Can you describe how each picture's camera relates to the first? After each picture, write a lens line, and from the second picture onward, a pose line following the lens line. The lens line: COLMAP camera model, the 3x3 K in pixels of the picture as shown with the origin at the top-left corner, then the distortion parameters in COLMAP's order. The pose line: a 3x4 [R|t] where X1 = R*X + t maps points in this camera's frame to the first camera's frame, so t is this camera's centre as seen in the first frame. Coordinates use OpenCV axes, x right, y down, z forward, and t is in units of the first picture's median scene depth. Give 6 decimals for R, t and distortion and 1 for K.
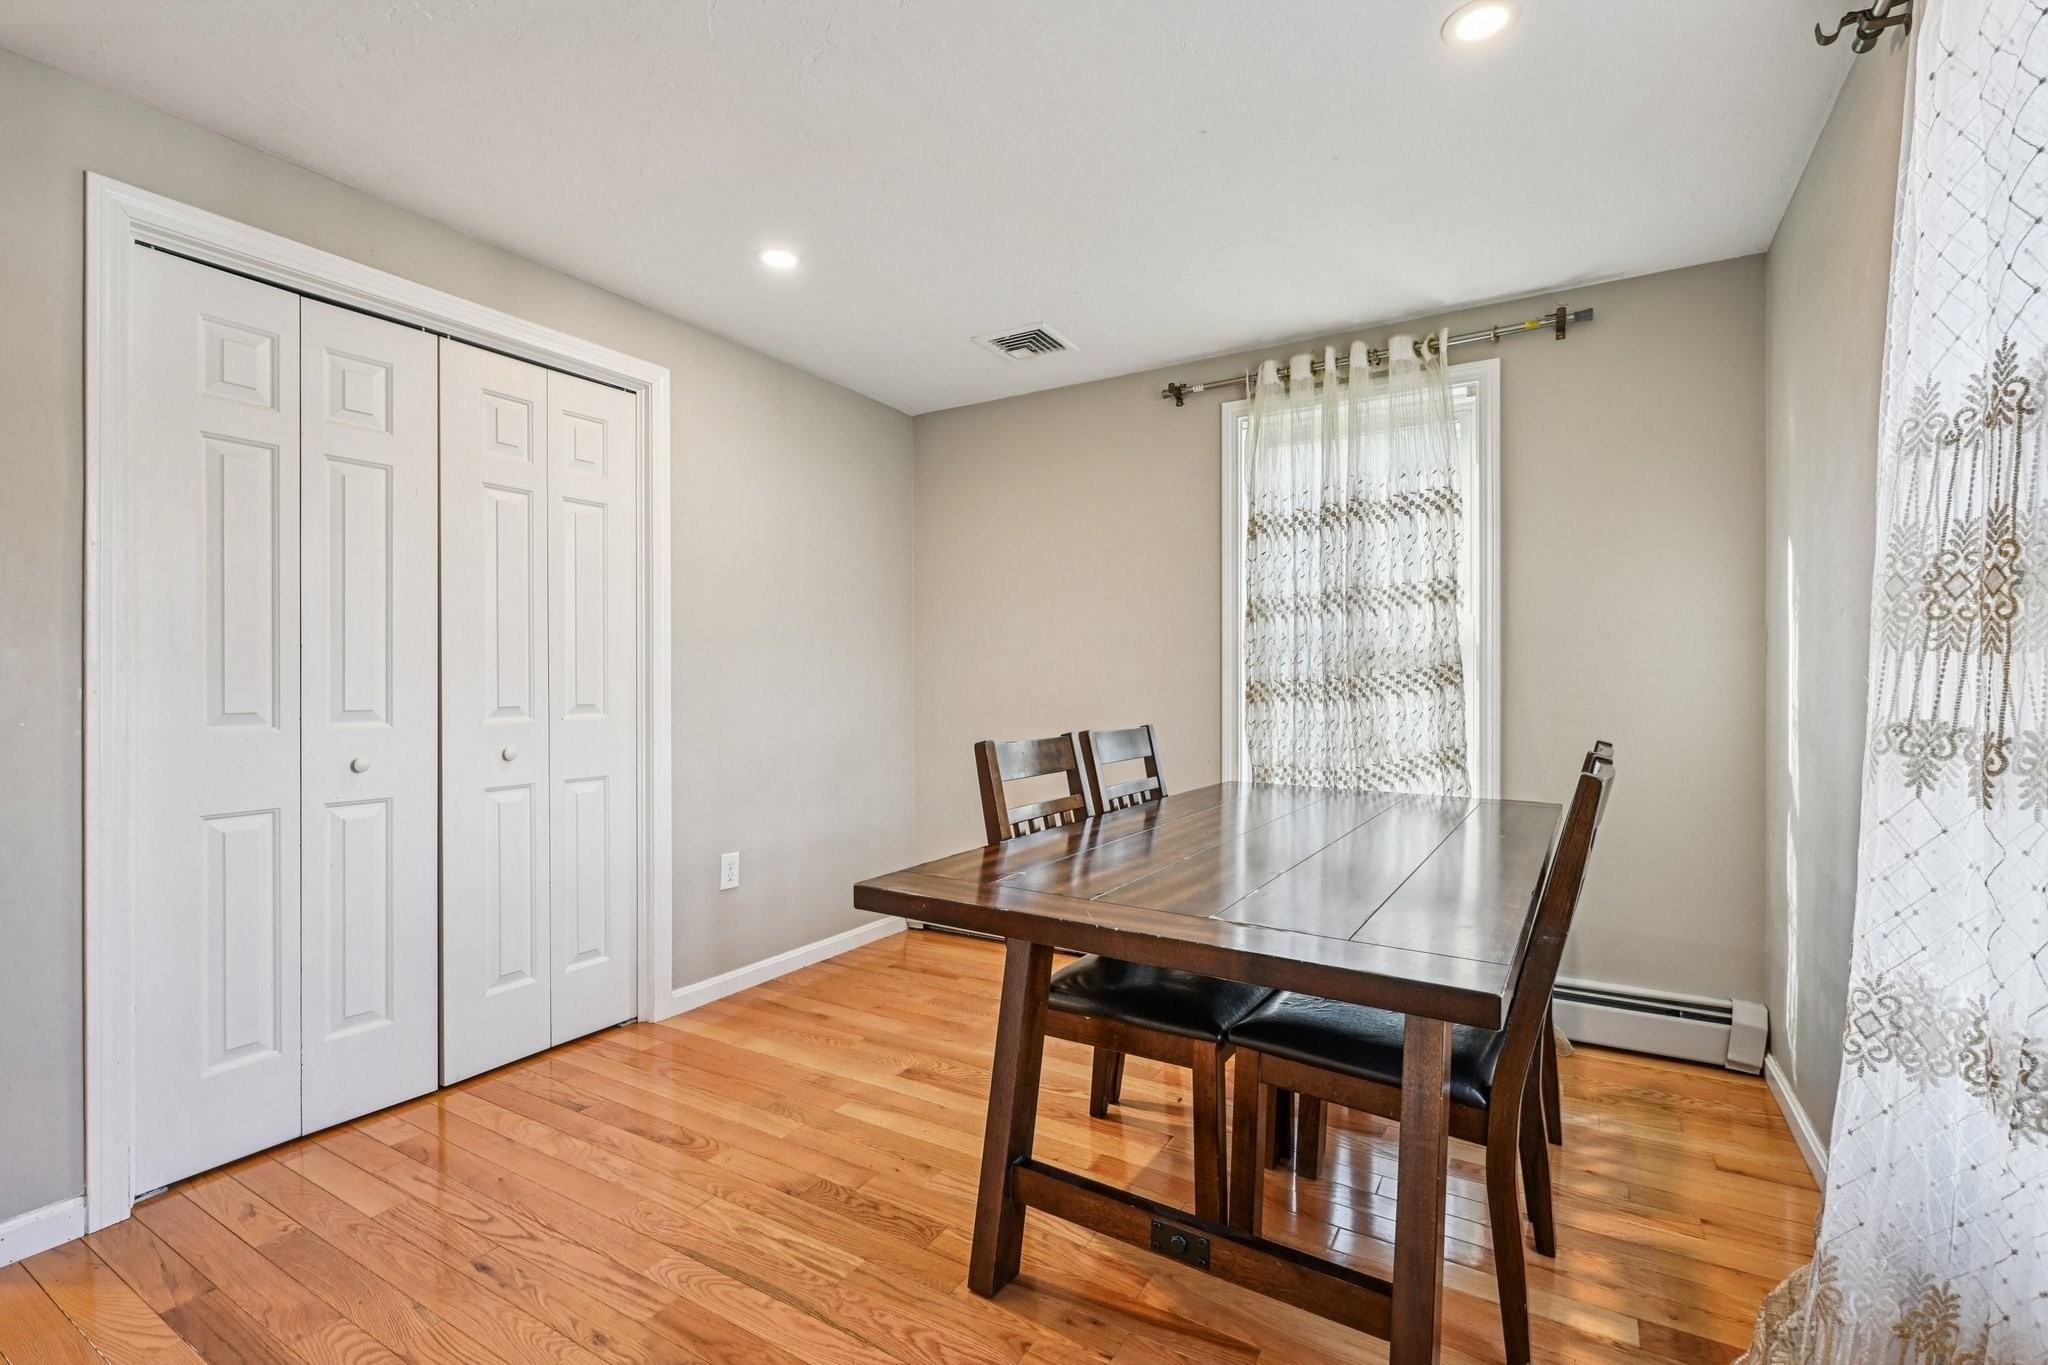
lens RADIAL K [[912.4, 0, 1022.3], [0, 912.4, 684.8], [0, 0, 1]] dist [0.000618, 0.000412]
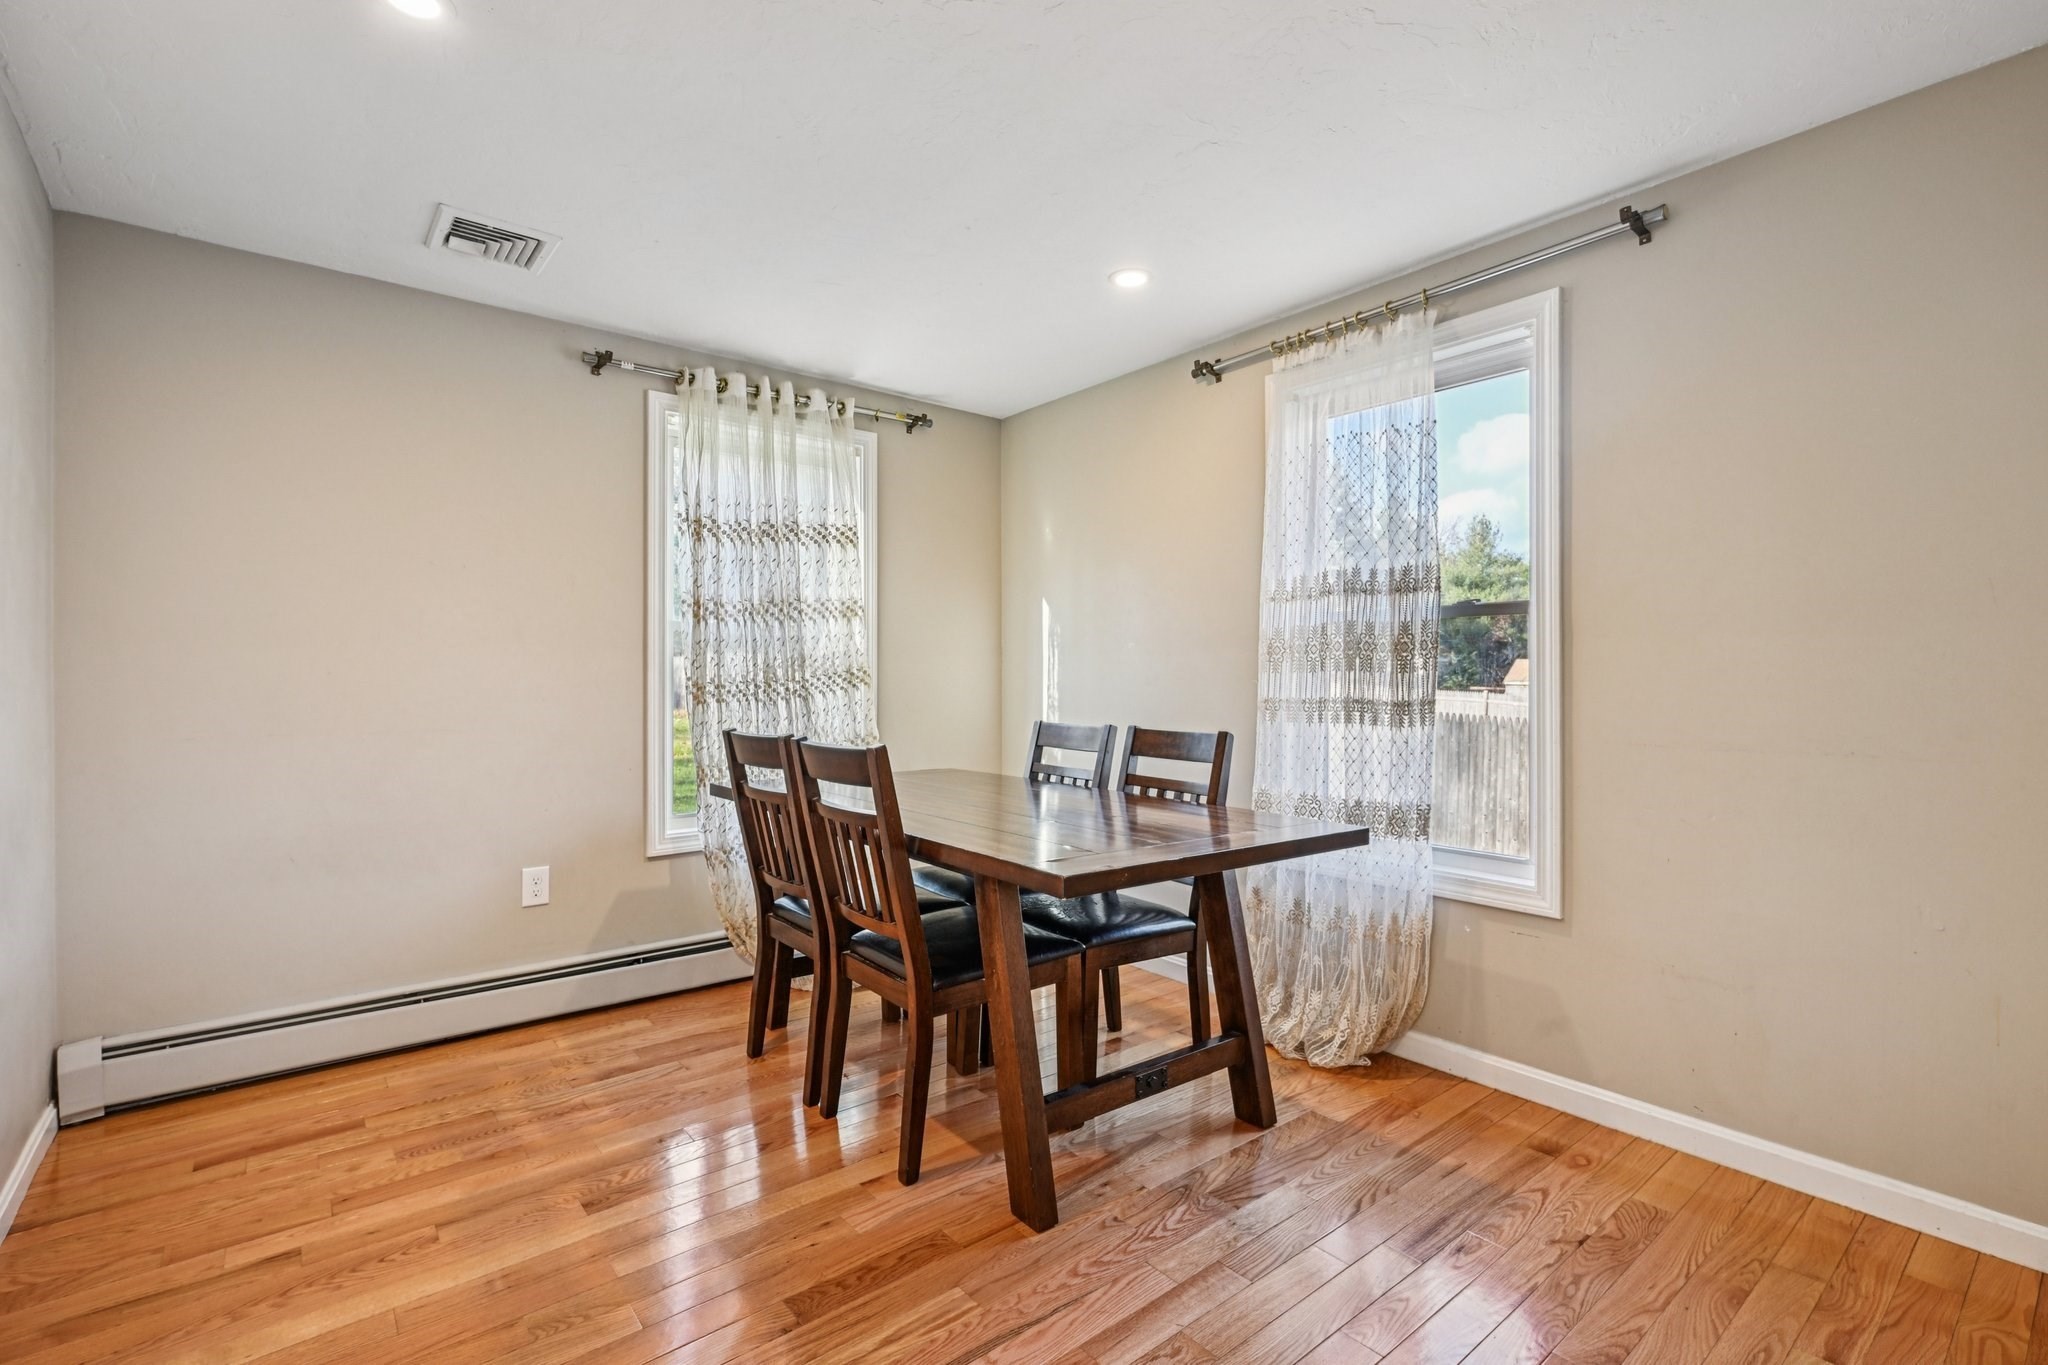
lens RADIAL K [[912.4, 0, 1021.8], [0, 912.4, 682.8], [0, 0, 1]] dist [0.000618, 0.000412]
pose [[0.340873, -0.004288, 0.940100, -0.602165], [0.004699, 0.999985, 0.002858, -0.005082], [-0.940098, 0.003443, 0.340888, 0.347201]]
